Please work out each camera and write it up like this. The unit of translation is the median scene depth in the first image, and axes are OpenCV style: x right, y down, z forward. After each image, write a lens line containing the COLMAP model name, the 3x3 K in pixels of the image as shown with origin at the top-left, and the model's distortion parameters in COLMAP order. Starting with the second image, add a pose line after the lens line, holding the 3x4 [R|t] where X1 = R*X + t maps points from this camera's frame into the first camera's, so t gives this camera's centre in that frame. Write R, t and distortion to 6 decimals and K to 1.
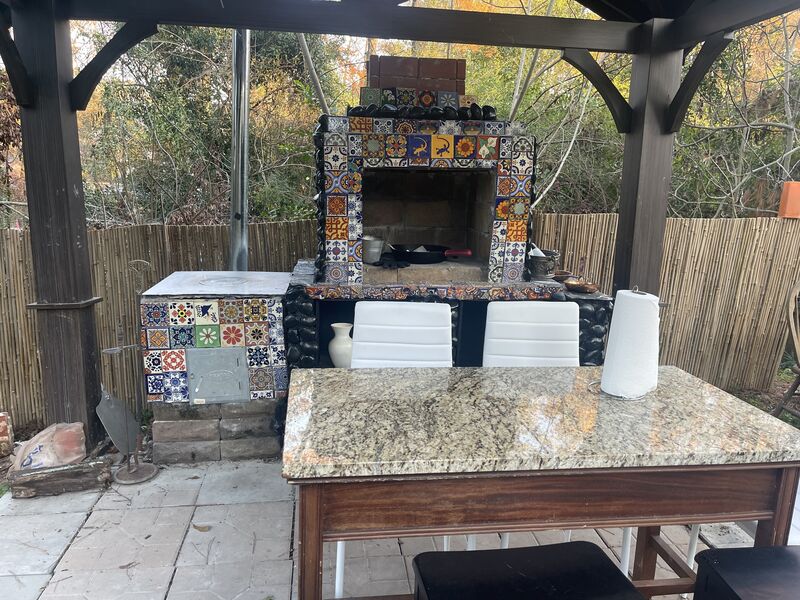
lens RADIAL K [[591.3, 0, 411.7], [0, 591.3, 298.9], [0, 0, 1]] dist [0.079102, -0.096372]
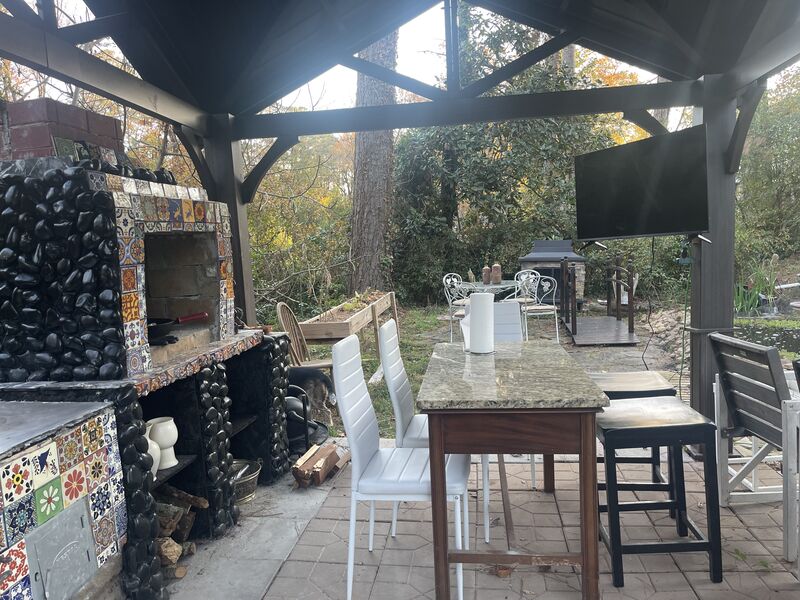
lens RADIAL K [[591.3, 0, 411.7], [0, 591.3, 298.9], [0, 0, 1]] dist [0.079102, -0.096372]
pose [[0.246136, -0.126893, 0.960893, -0.819682], [0.230958, 0.970514, 0.069003, -0.098287], [-0.941316, 0.204941, 0.268186, 0.420388]]
